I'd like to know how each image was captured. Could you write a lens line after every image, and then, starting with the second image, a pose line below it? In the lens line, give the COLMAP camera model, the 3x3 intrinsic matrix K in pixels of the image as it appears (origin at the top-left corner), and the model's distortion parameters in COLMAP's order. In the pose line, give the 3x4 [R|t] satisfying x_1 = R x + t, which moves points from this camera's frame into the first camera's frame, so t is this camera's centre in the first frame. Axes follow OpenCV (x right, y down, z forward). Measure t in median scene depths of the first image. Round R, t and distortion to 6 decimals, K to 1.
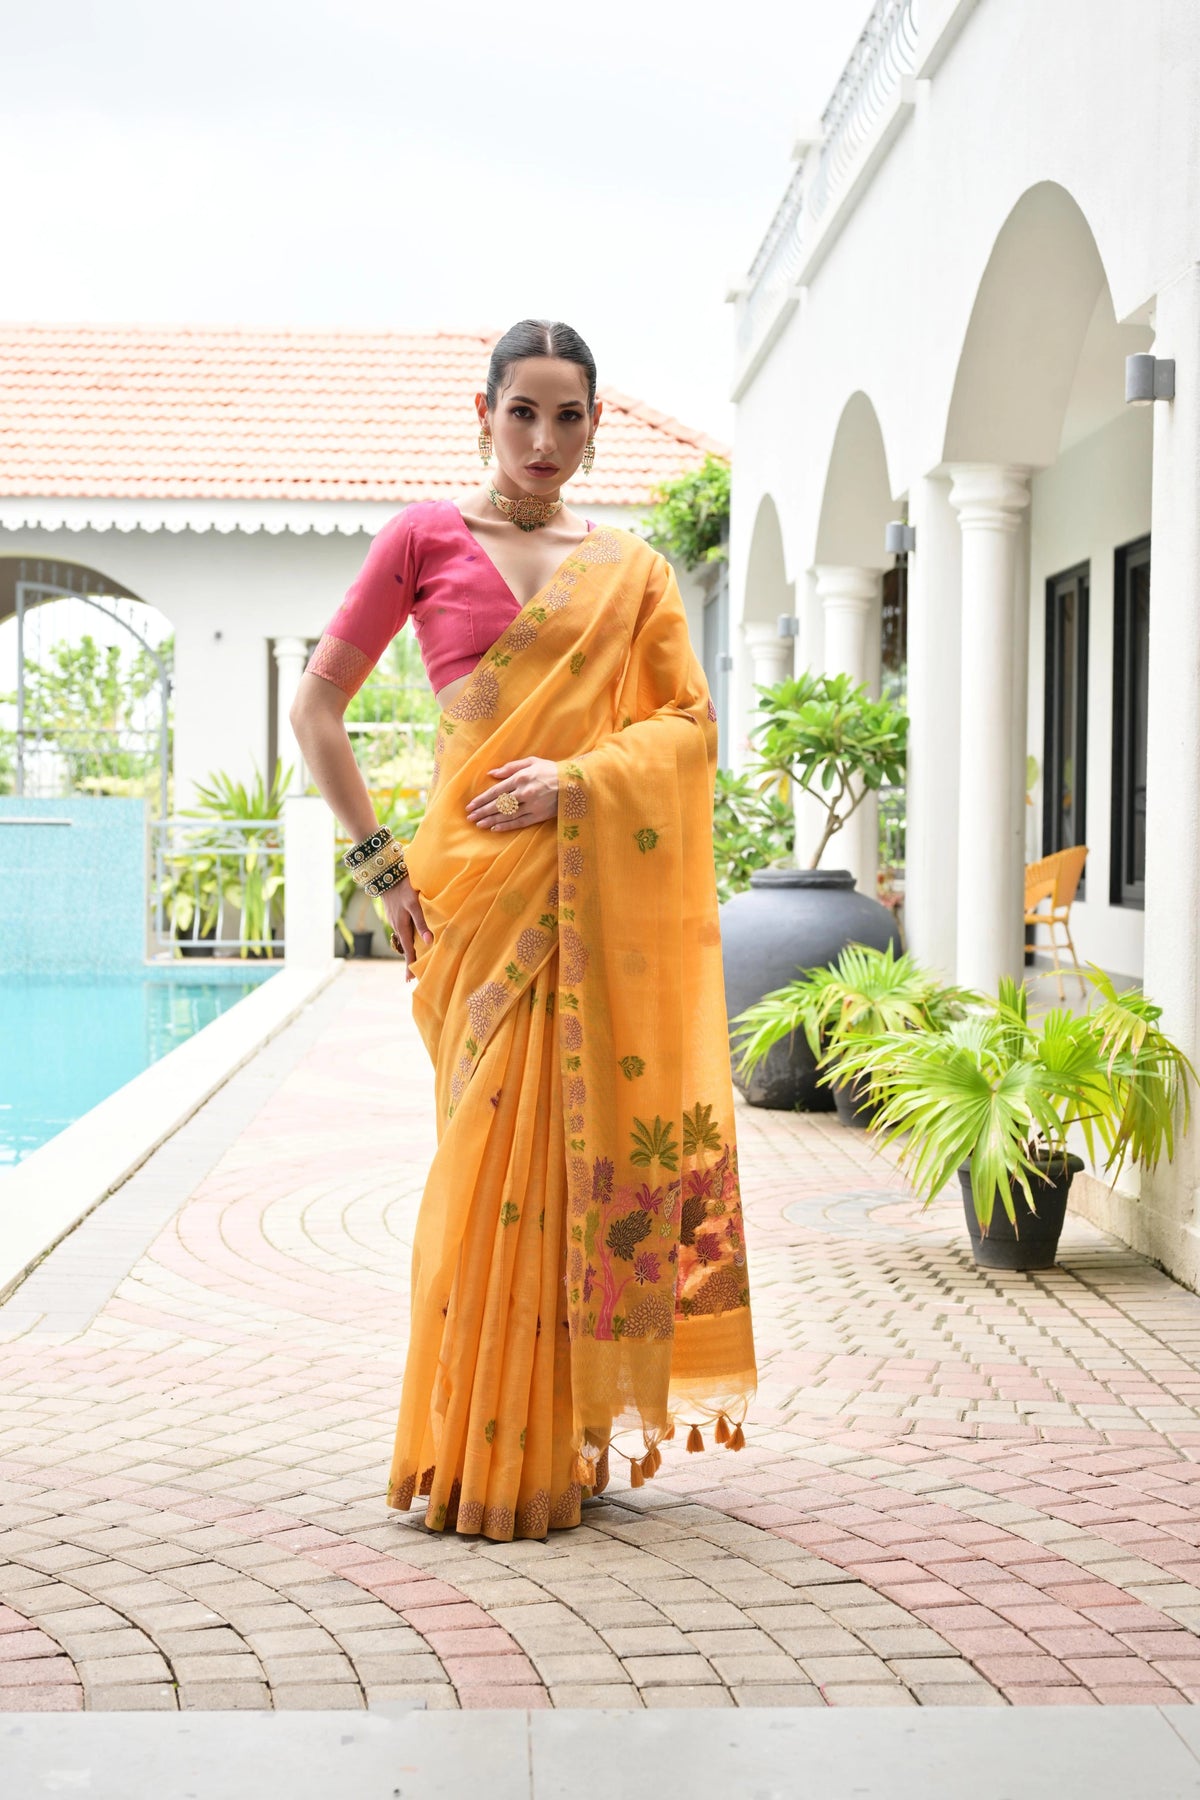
lens RADIAL K [[2606.3, 0, 599.5], [0, 2606.3, 901.2], [0, 0, 1]] dist [-0.000837, 0.000000]
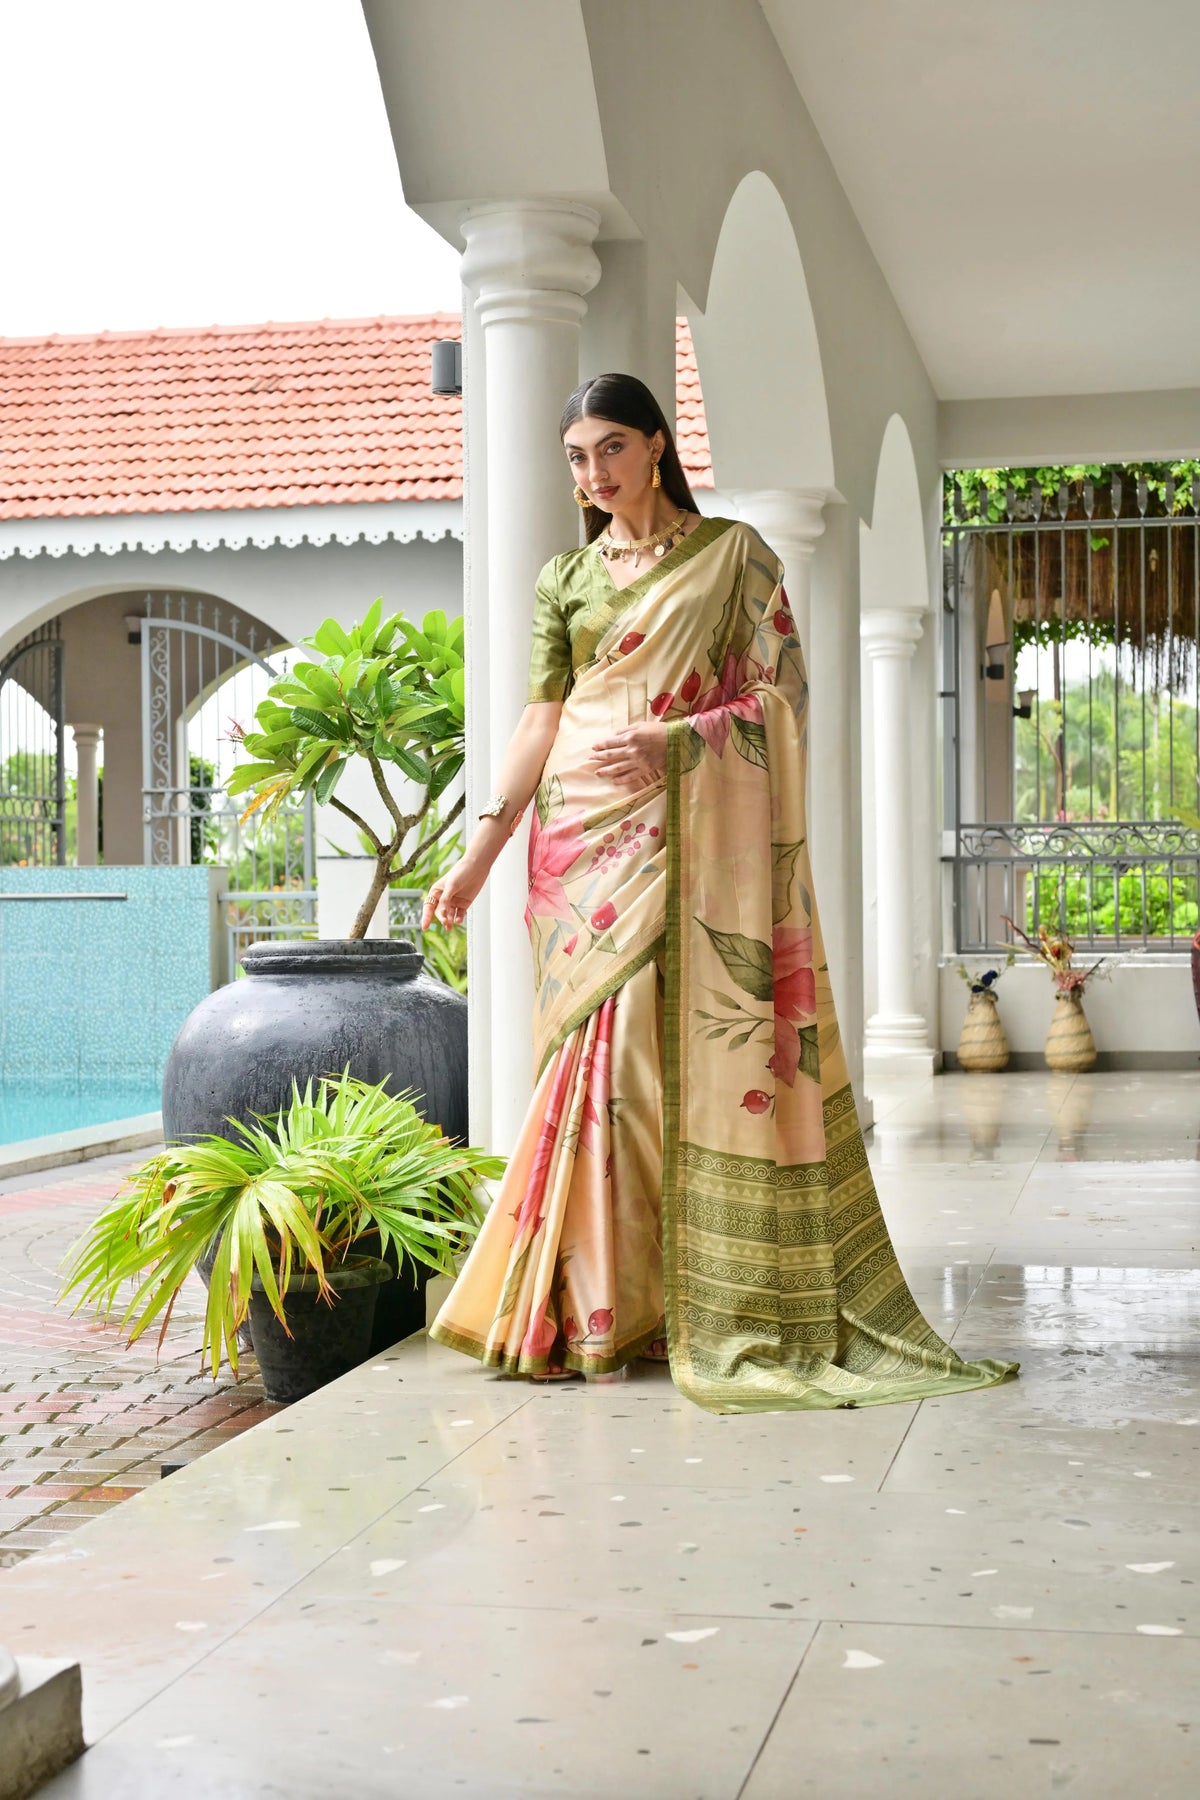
lens RADIAL K [[2606.3, 0, 607.8], [0, 2606.3, 893.7], [0, 0, 1]] dist [-0.000837, 0.000000]
pose [[0.969923, -0.019997, -0.242591, 0.283669], [0.012249, 0.999367, -0.033403, -0.002383], [0.243105, 0.029427, 0.969553, 0.444770]]
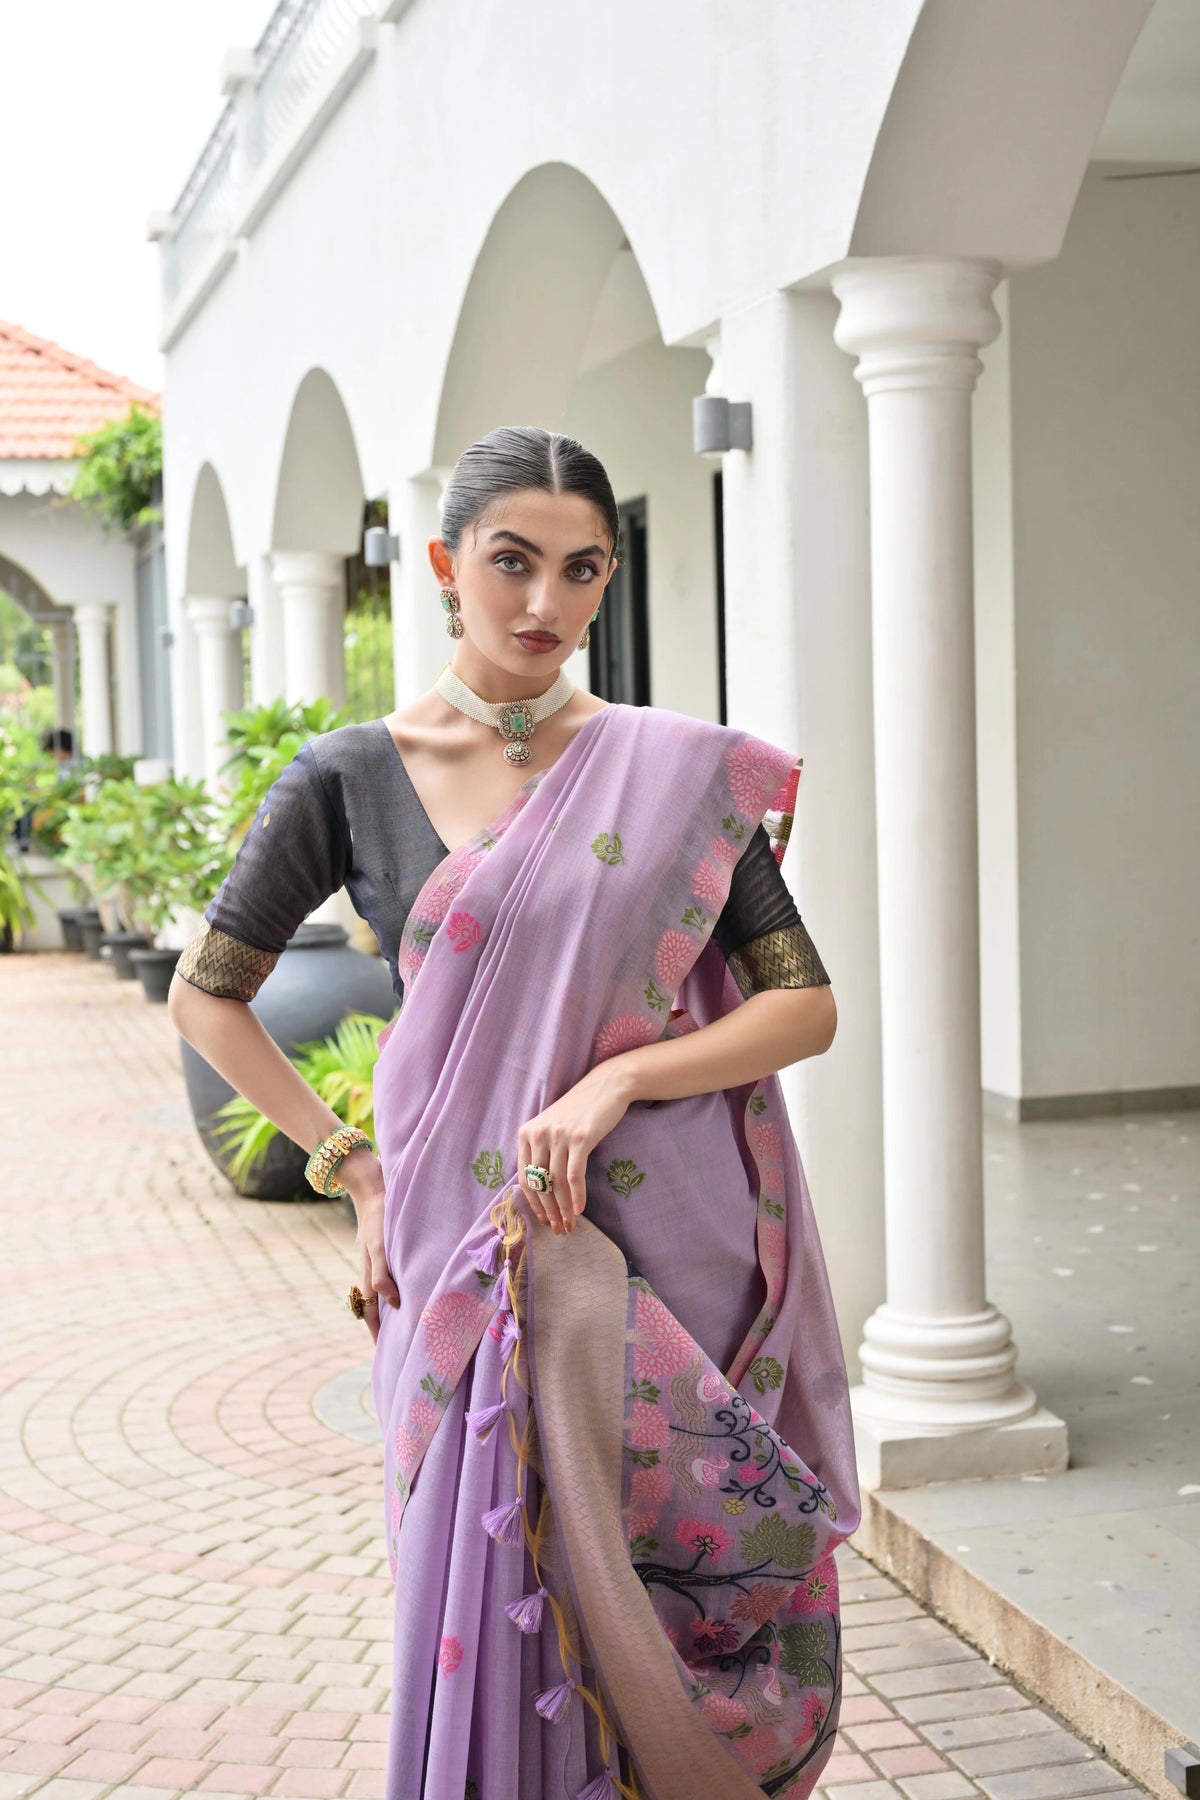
lens RADIAL K [[2606.3, 0, 600.2], [0, 2606.3, 897.0], [0, 0, 1]] dist [-0.000837, 0.000000]
pose [[0.975313, -0.049195, 0.215276, -0.008429], [0.041746, 0.998366, 0.039015, -0.052067], [-0.216844, -0.029065, 0.975773, 0.118769]]
